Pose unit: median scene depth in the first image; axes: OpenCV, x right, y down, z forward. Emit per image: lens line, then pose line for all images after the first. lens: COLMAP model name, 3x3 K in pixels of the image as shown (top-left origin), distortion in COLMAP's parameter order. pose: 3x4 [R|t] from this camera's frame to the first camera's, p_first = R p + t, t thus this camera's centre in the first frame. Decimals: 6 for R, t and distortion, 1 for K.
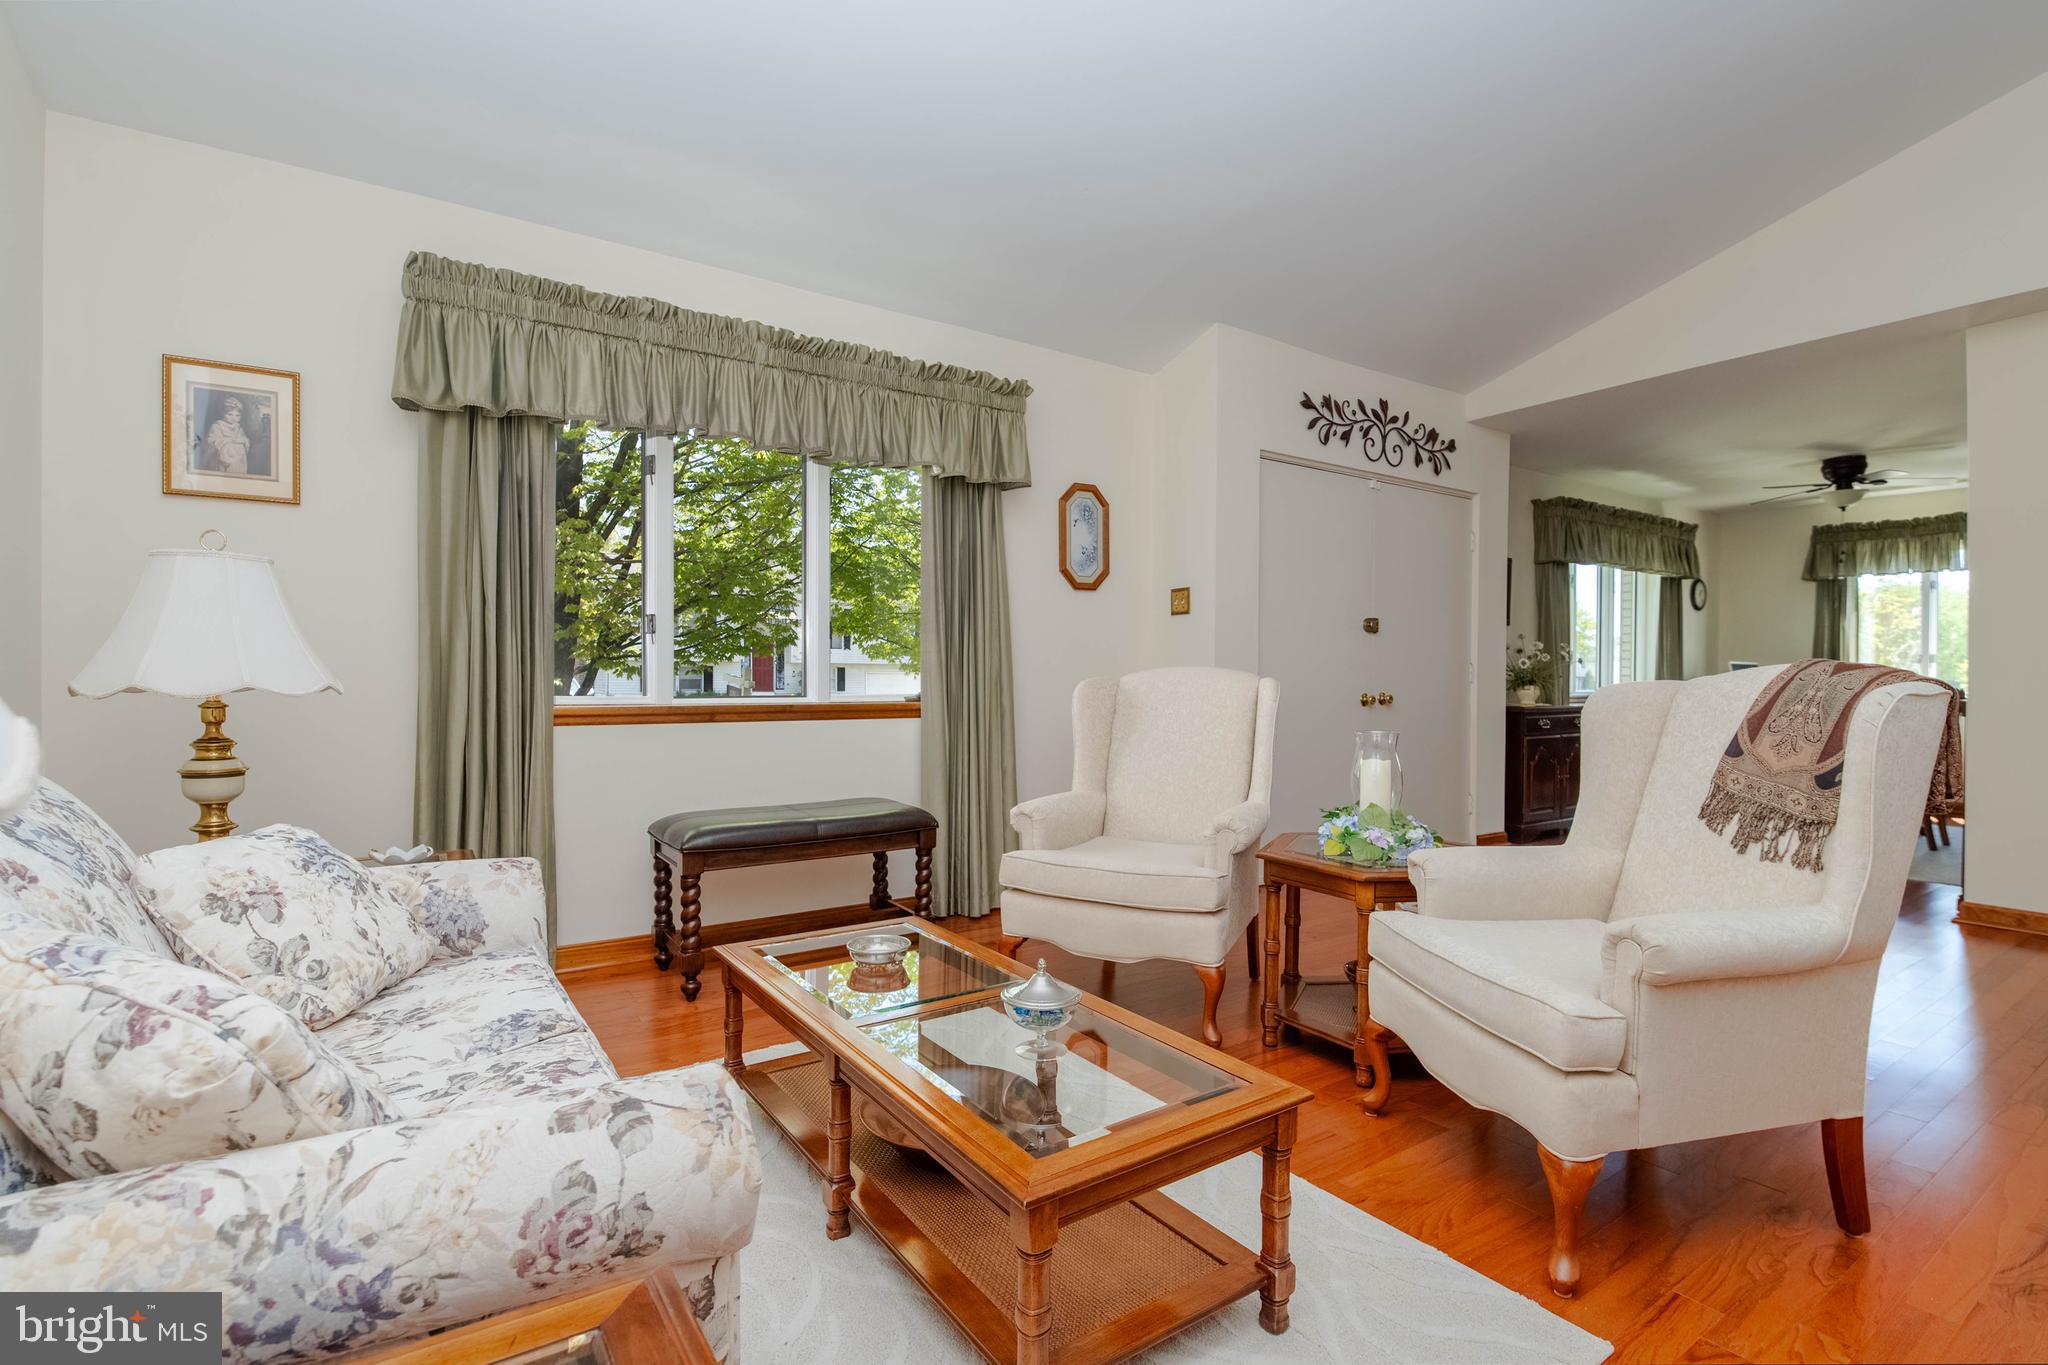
lens RADIAL K [[953.0, 0, 1045.3], [0, 953.0, 683.0], [0, 0, 1]] dist [-0.014038, -0.004732]
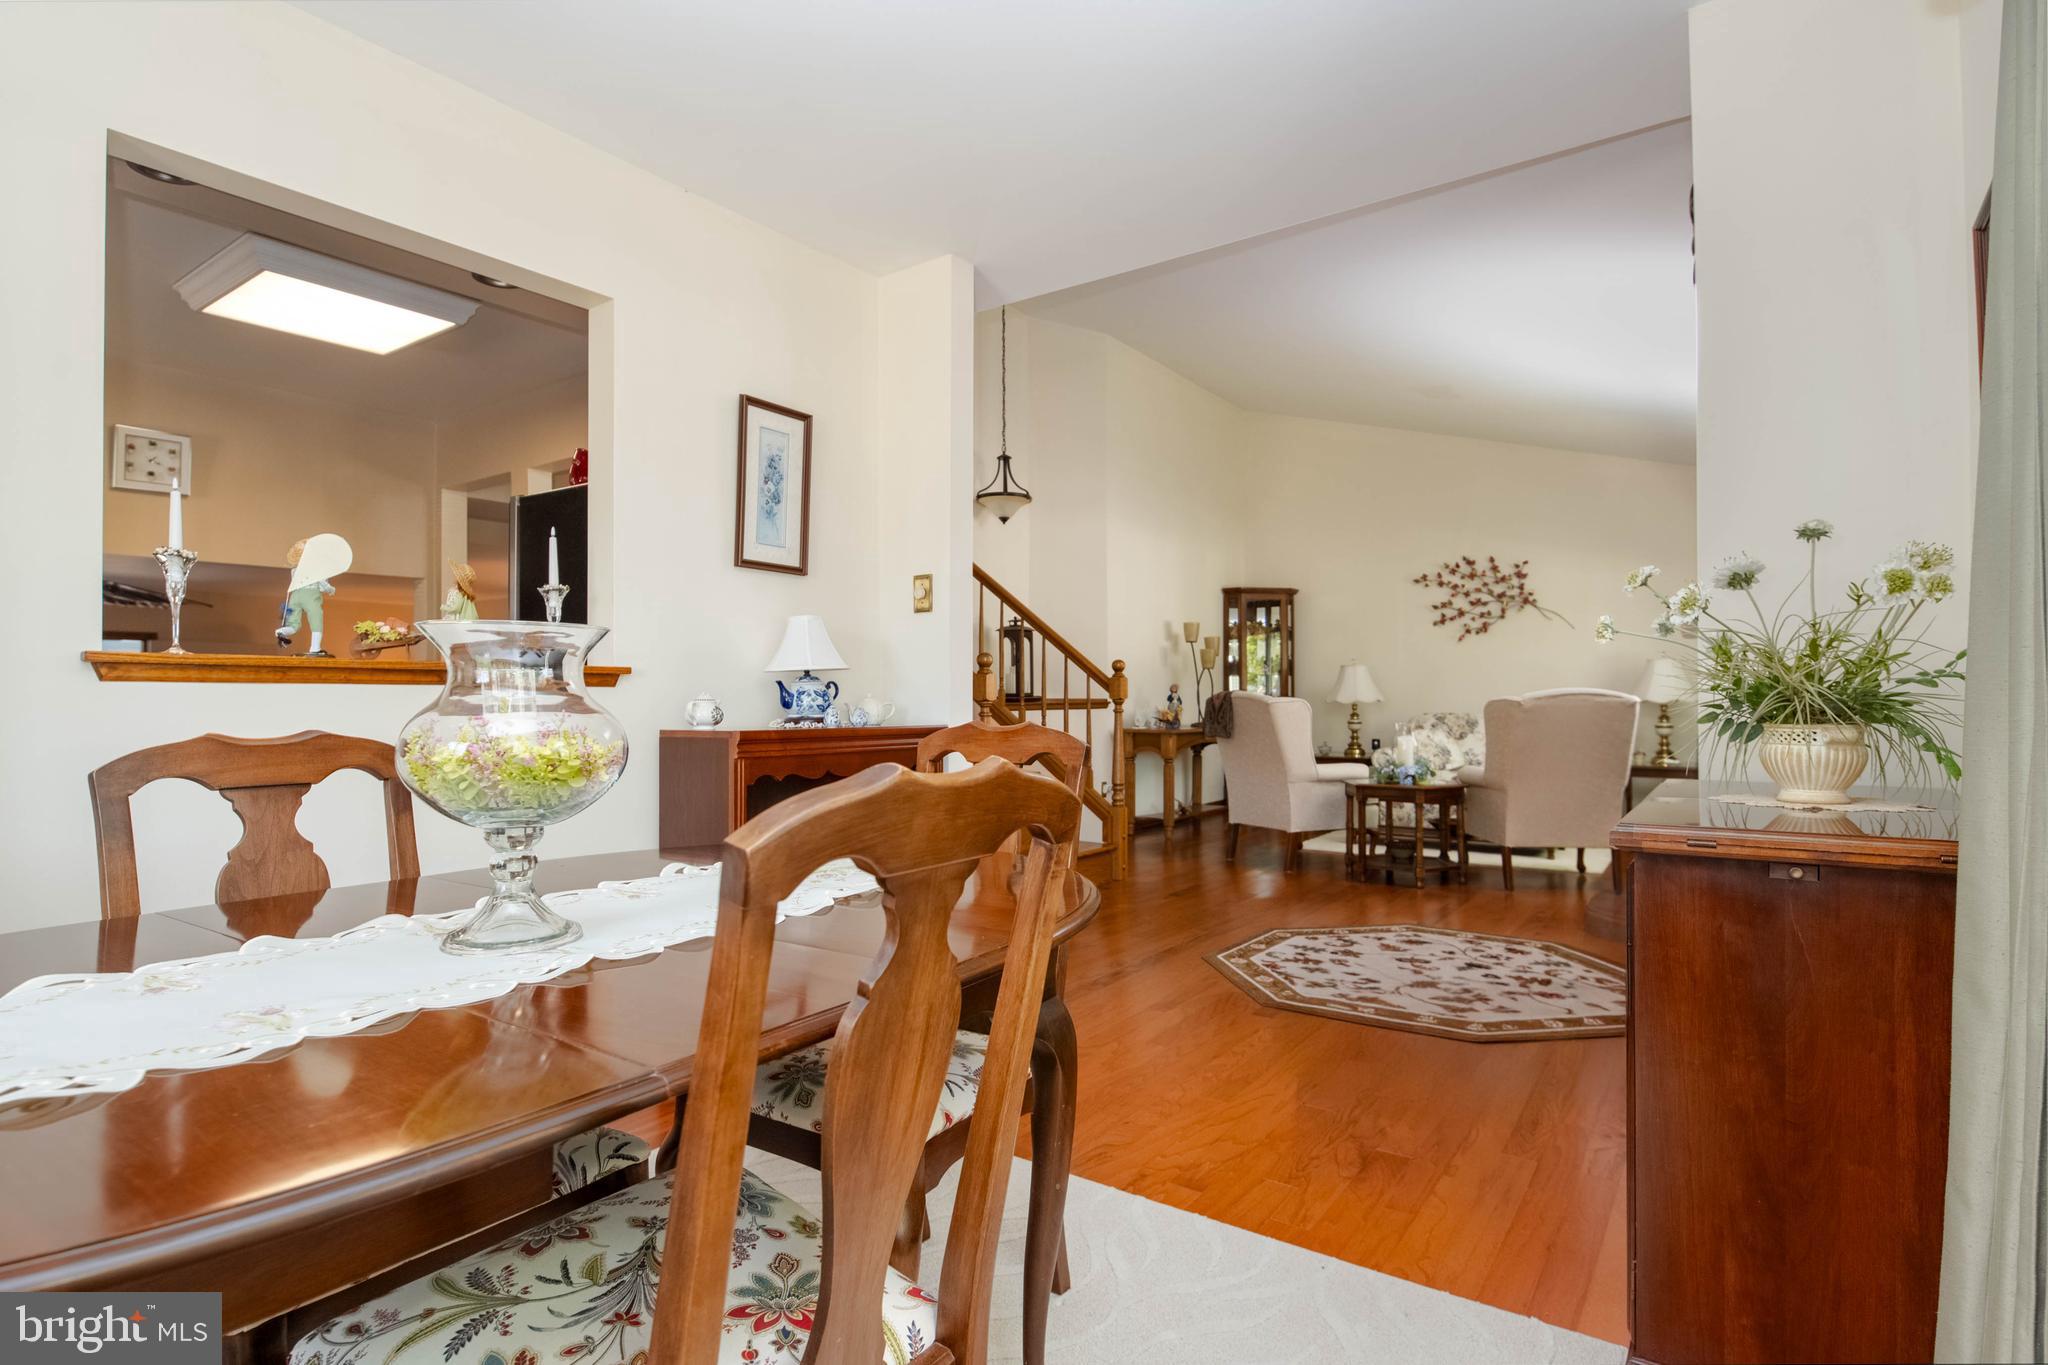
lens RADIAL K [[1022.9, 0, 1046.2], [0, 1022.9, 694.6], [0, 0, 1]] dist [0.002829, -0.004307]
pose [[-0.939786, -0.001568, -0.341760, 1.503761], [-0.001220, 0.999998, -0.001235, -0.003261], [0.341761, -0.000744, -0.939787, 2.337461]]
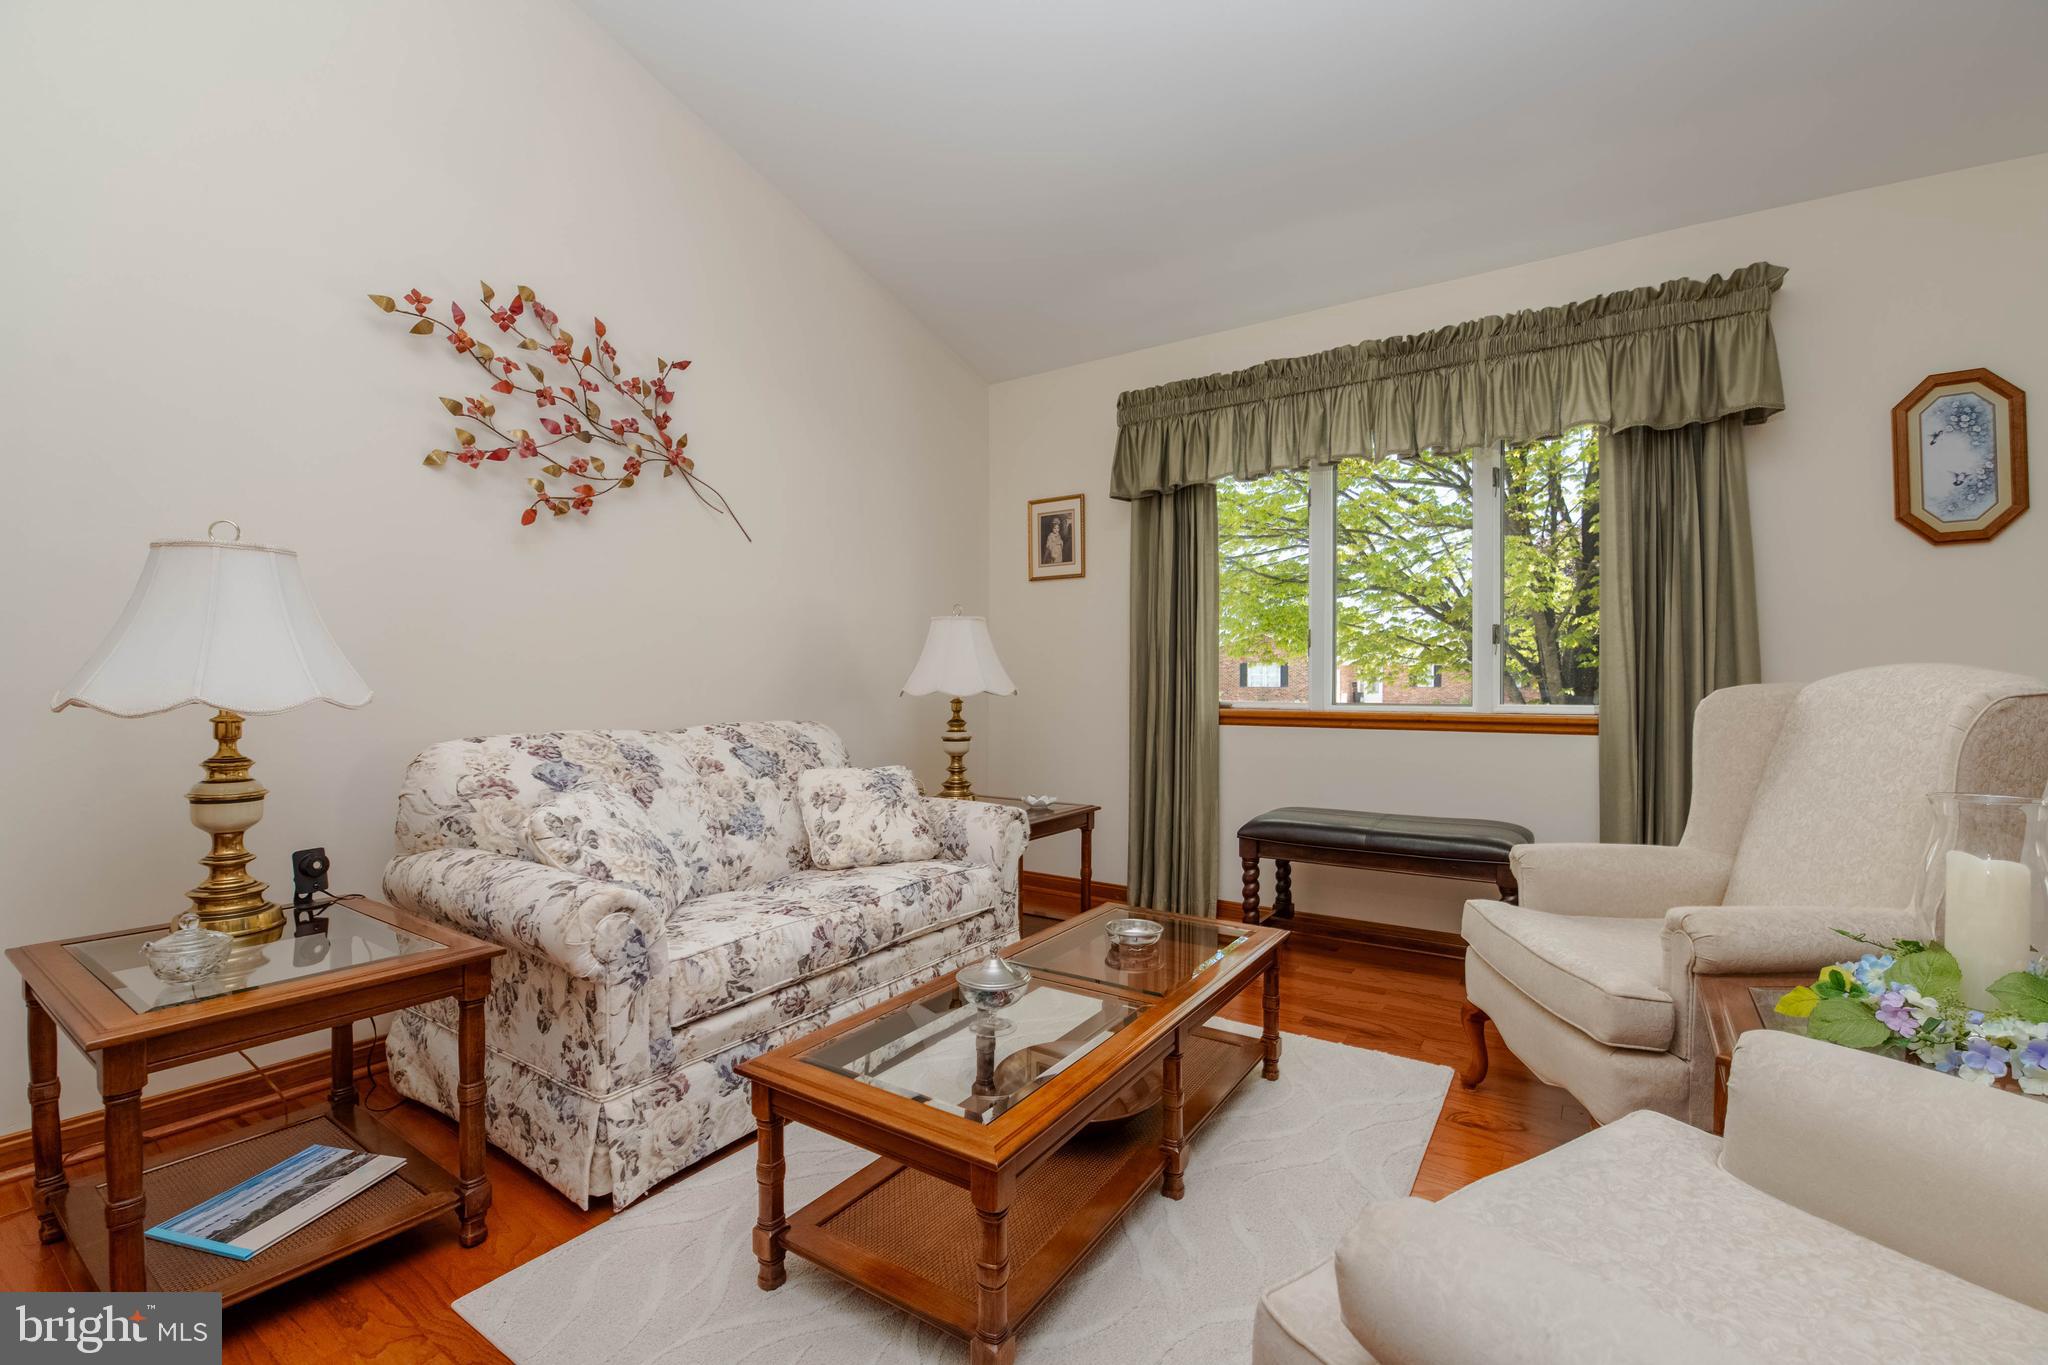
lens RADIAL K [[884.1, 0, 1044.6], [0, 884.1, 687.0], [0, 0, 1]] dist [-0.006444, -0.005486]
pose [[0.366149, 0.000655, -0.930556, 0.498409], [-0.004298, 0.999990, -0.000987, -0.002349], [0.930546, 0.004361, 0.366148, 0.351527]]
